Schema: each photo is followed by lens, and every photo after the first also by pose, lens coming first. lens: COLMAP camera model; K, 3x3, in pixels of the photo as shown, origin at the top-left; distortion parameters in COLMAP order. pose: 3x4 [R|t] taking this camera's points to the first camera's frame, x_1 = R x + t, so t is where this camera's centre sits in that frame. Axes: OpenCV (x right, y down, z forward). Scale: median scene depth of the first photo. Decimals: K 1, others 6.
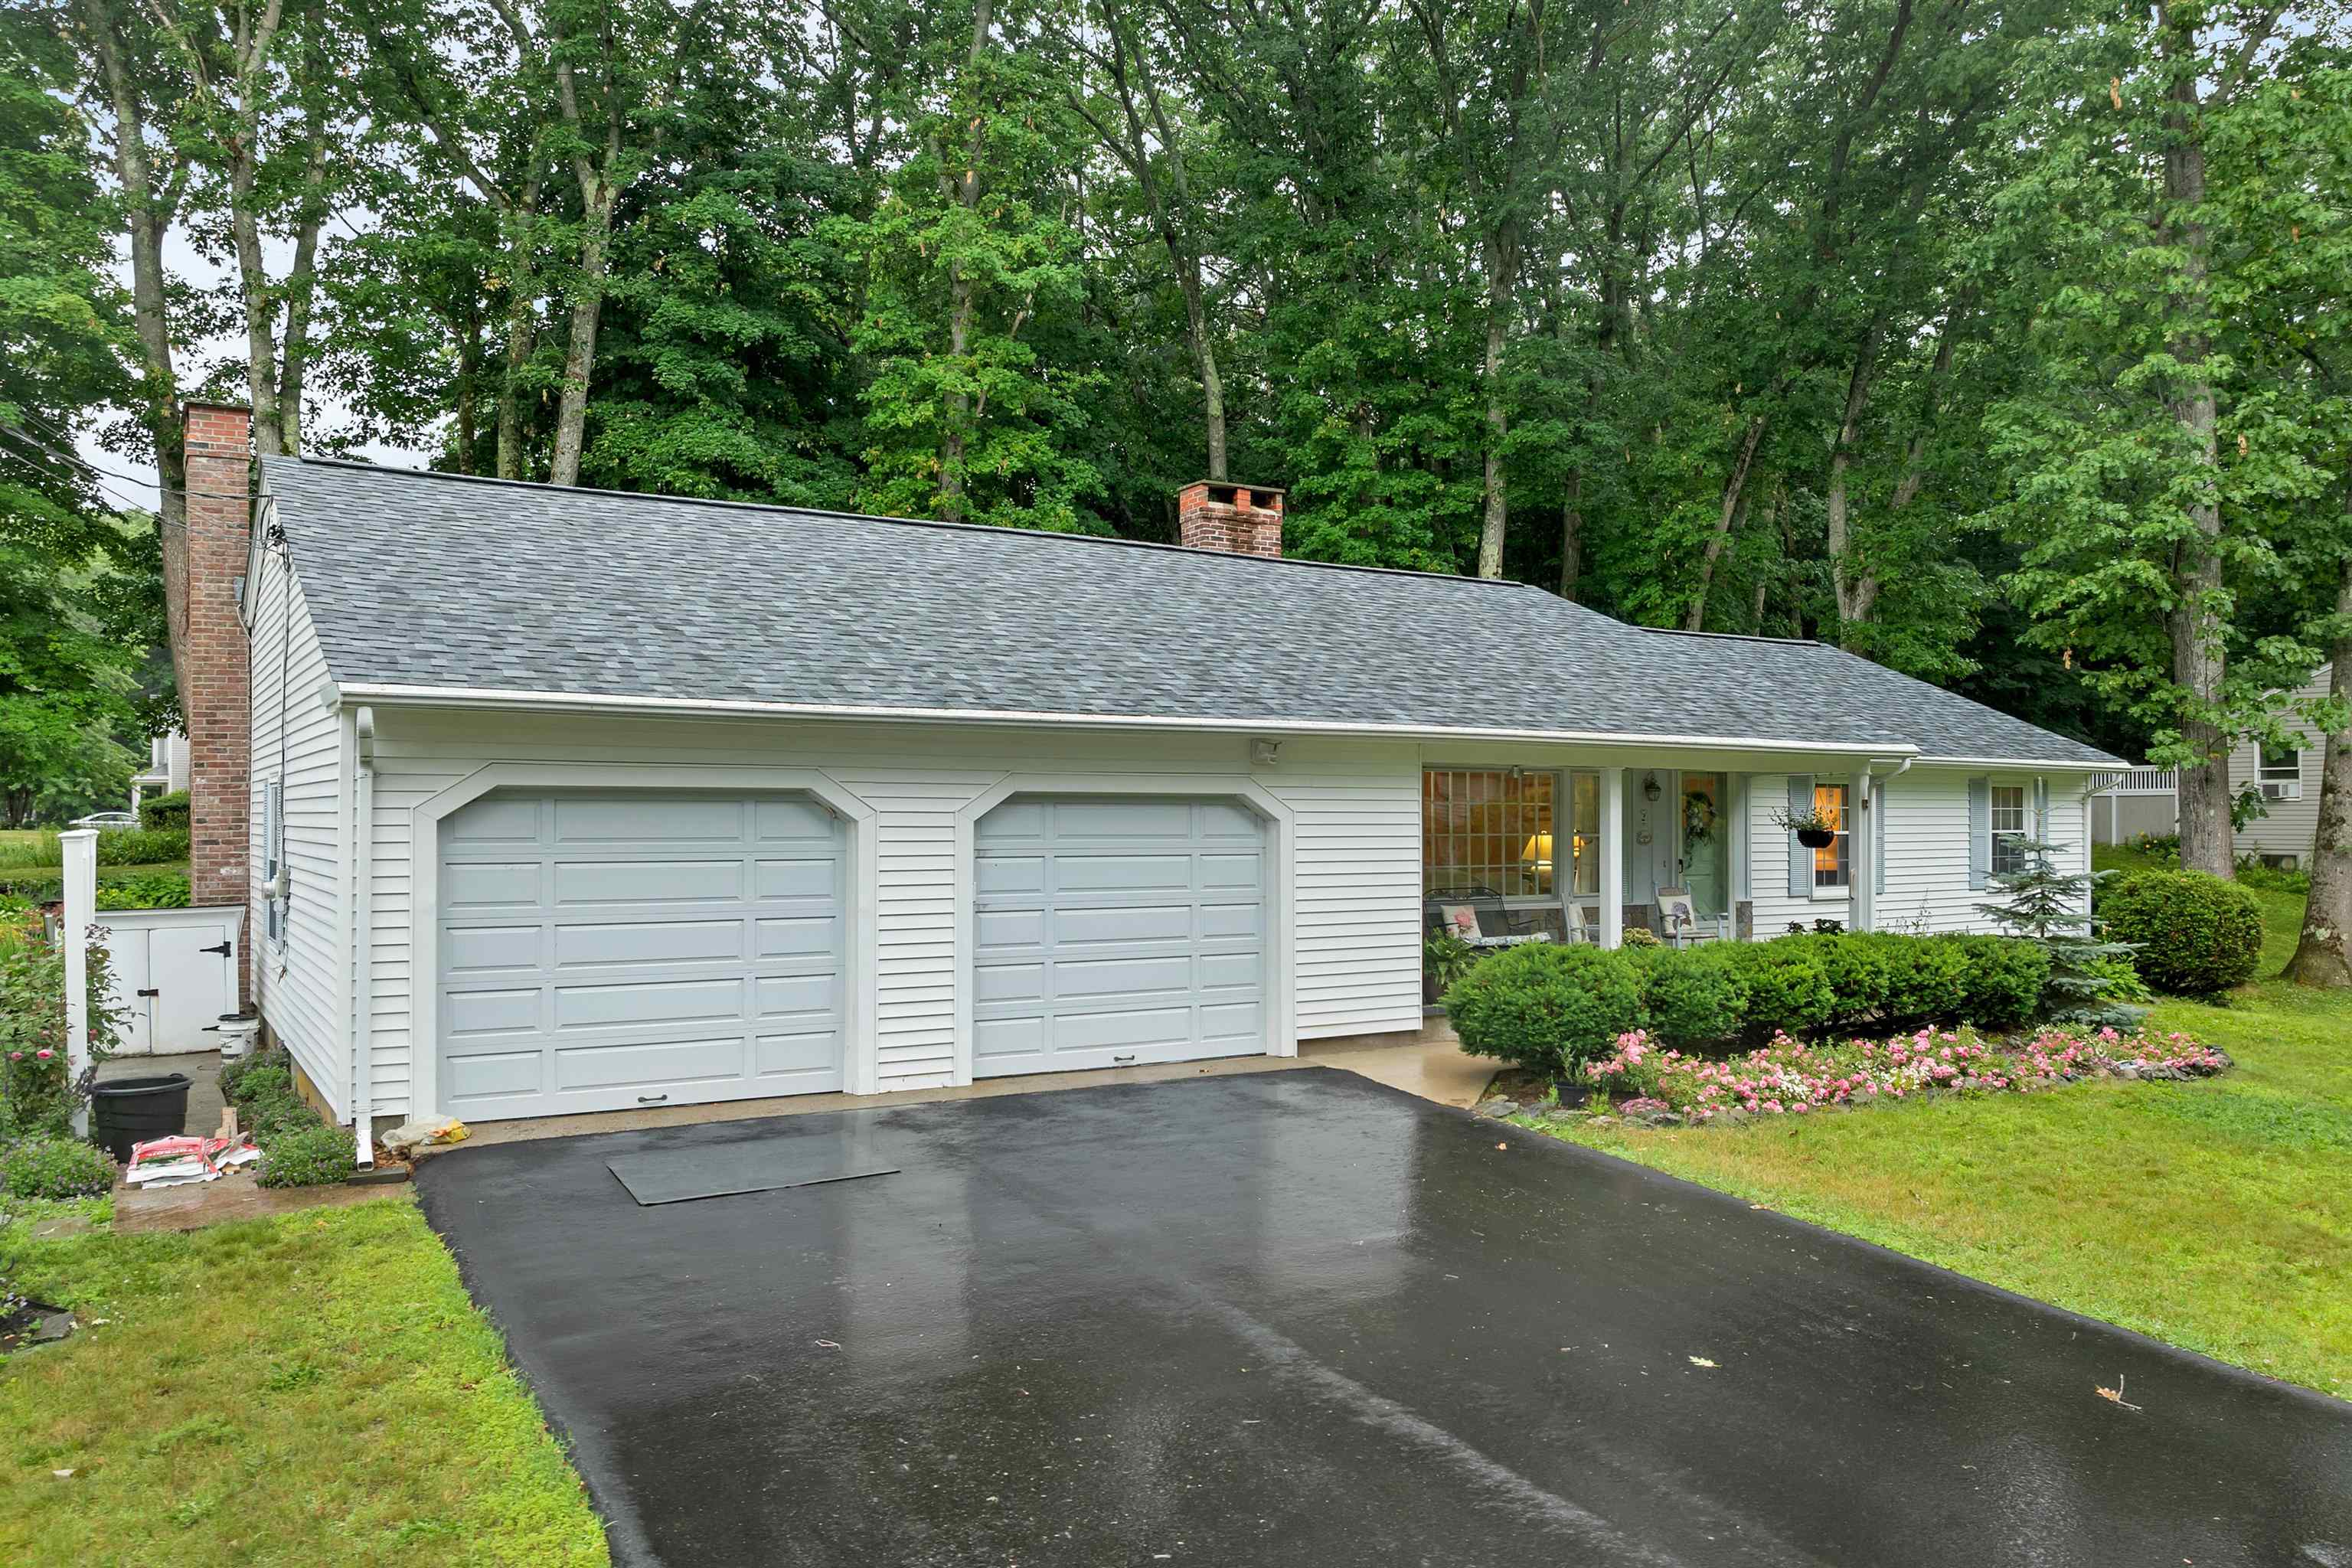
lens RADIAL K [[1705.5, 0, 1185.7], [0, 1705.5, 784.9], [0, 0, 1]] dist [-0.029353, -0.007552]
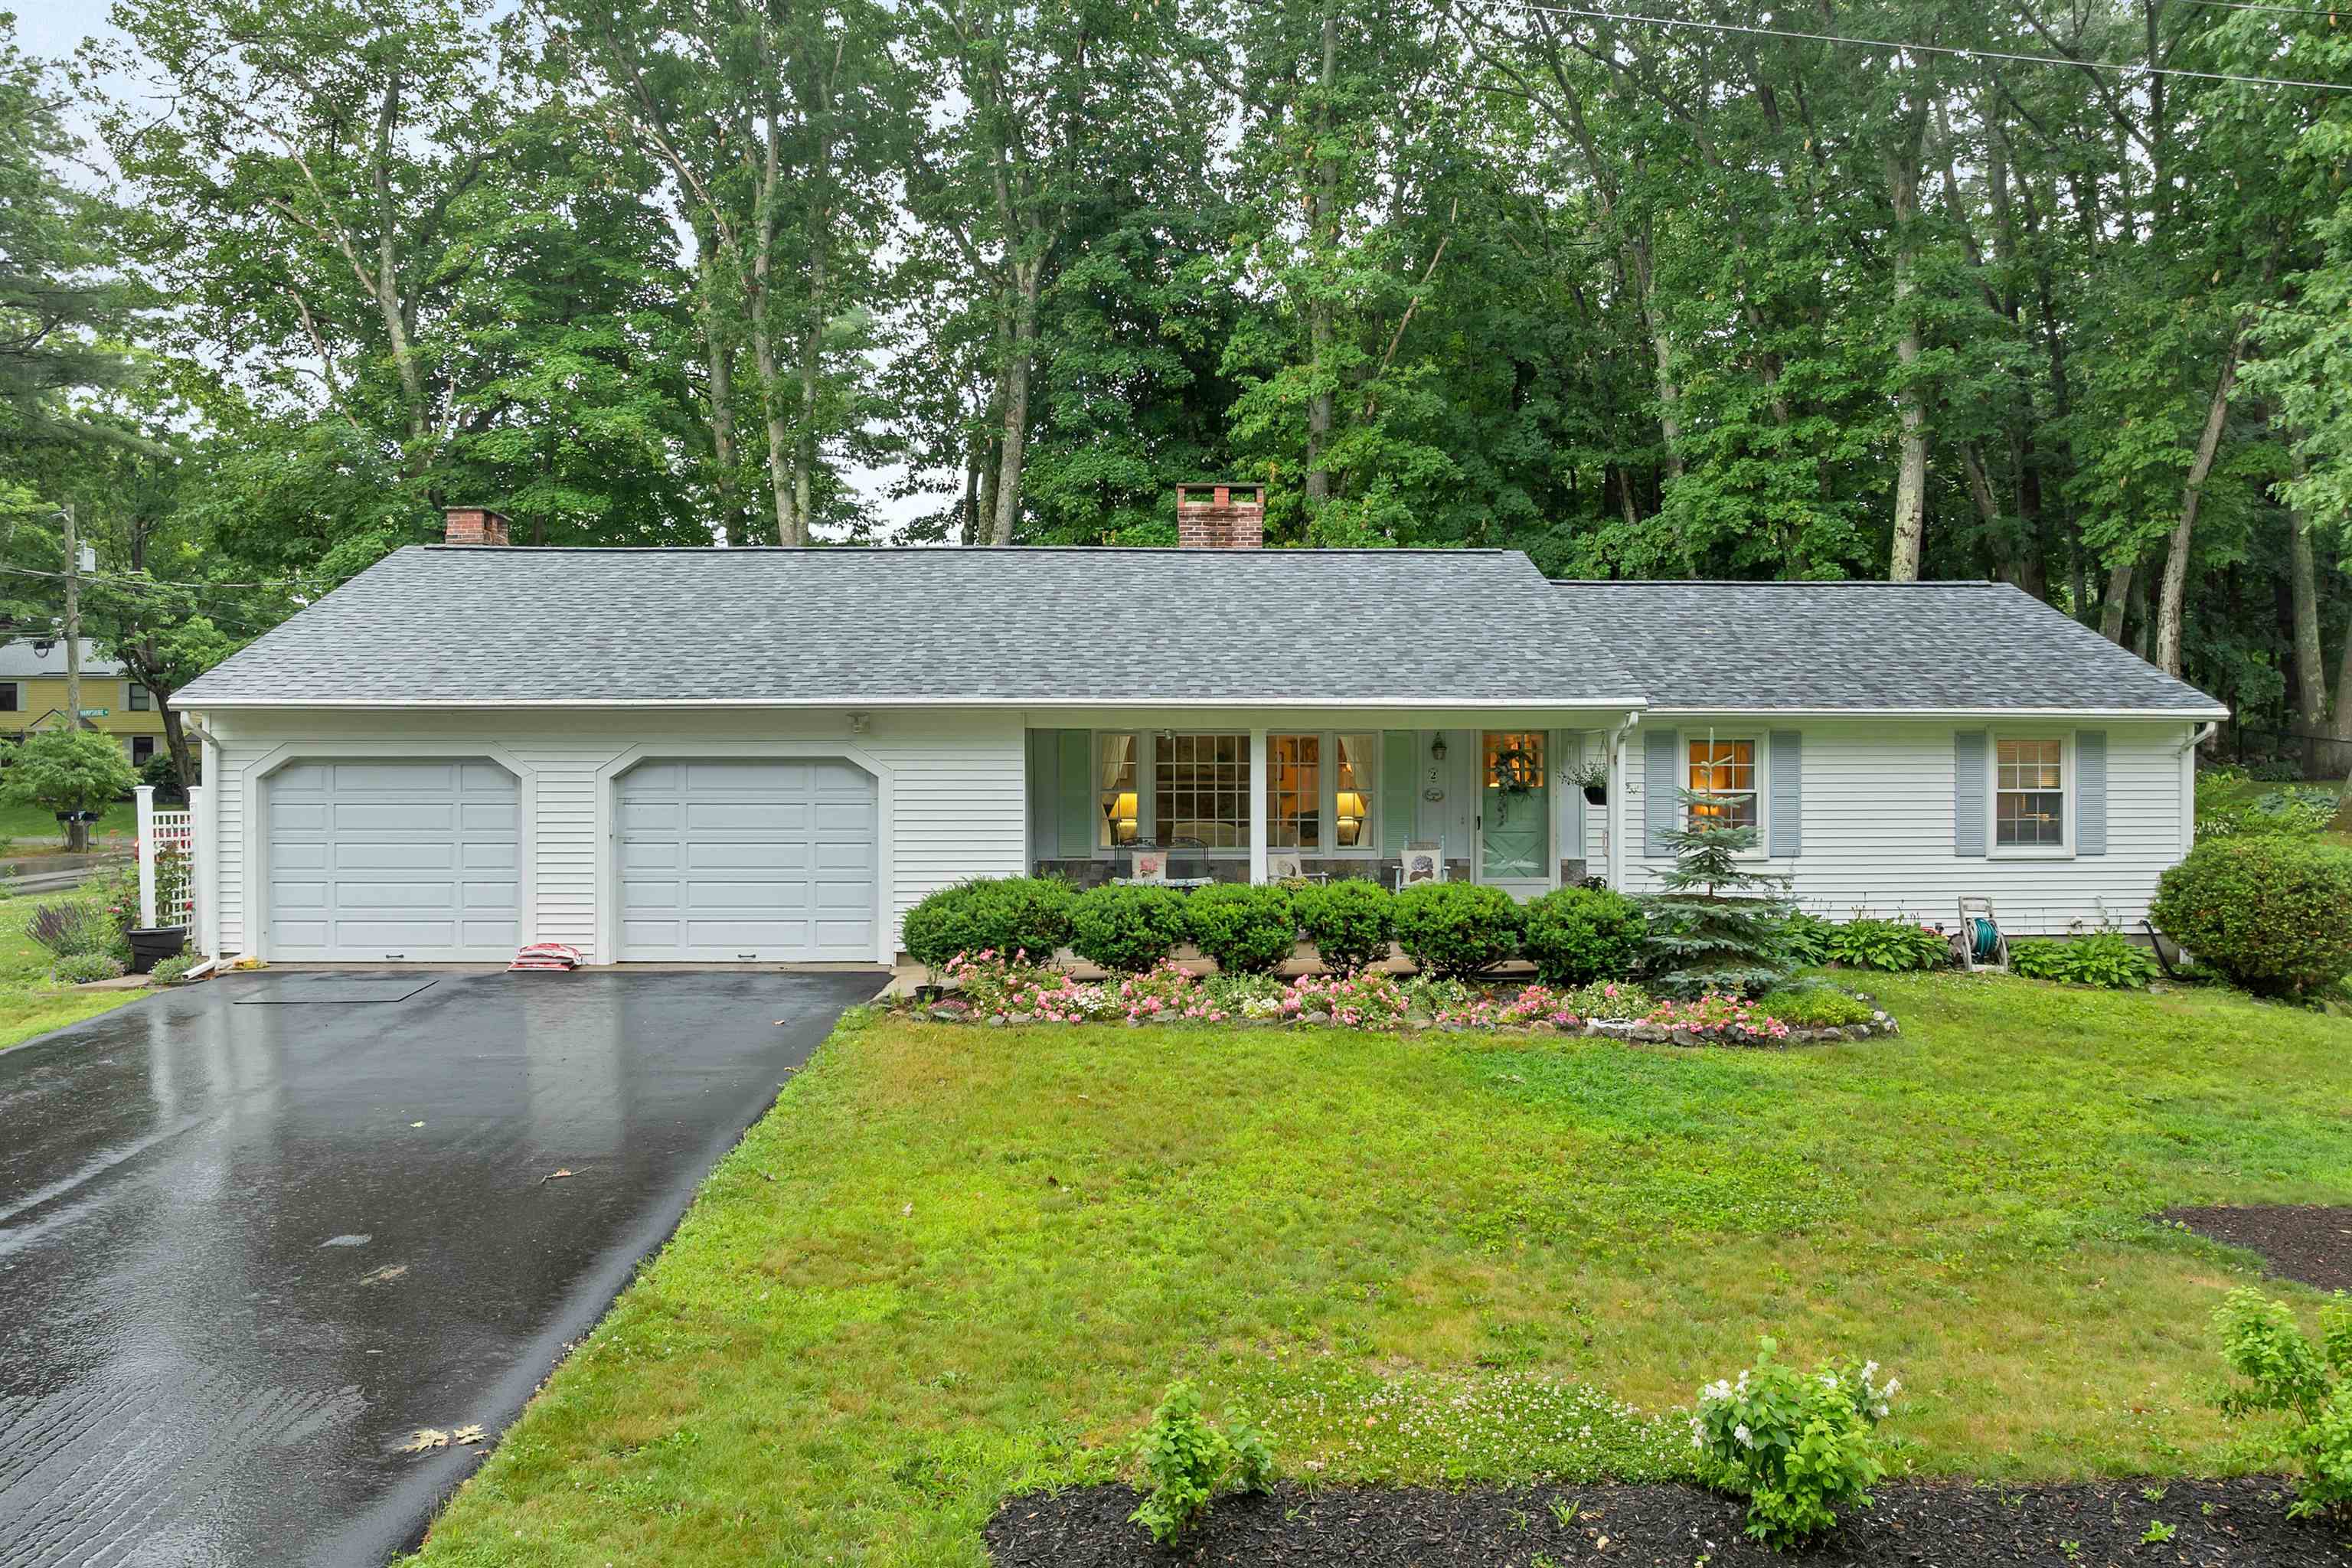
lens RADIAL K [[1705.5, 0, 1177.9], [0, 1705.5, 786.2], [0, 0, 1]] dist [-0.029353, -0.007552]
pose [[0.858455, -0.006171, -0.512852, 0.473797], [0.012719, 0.999876, 0.009259, 0.009959], [0.512731, -0.014472, 0.858427, 0.017928]]
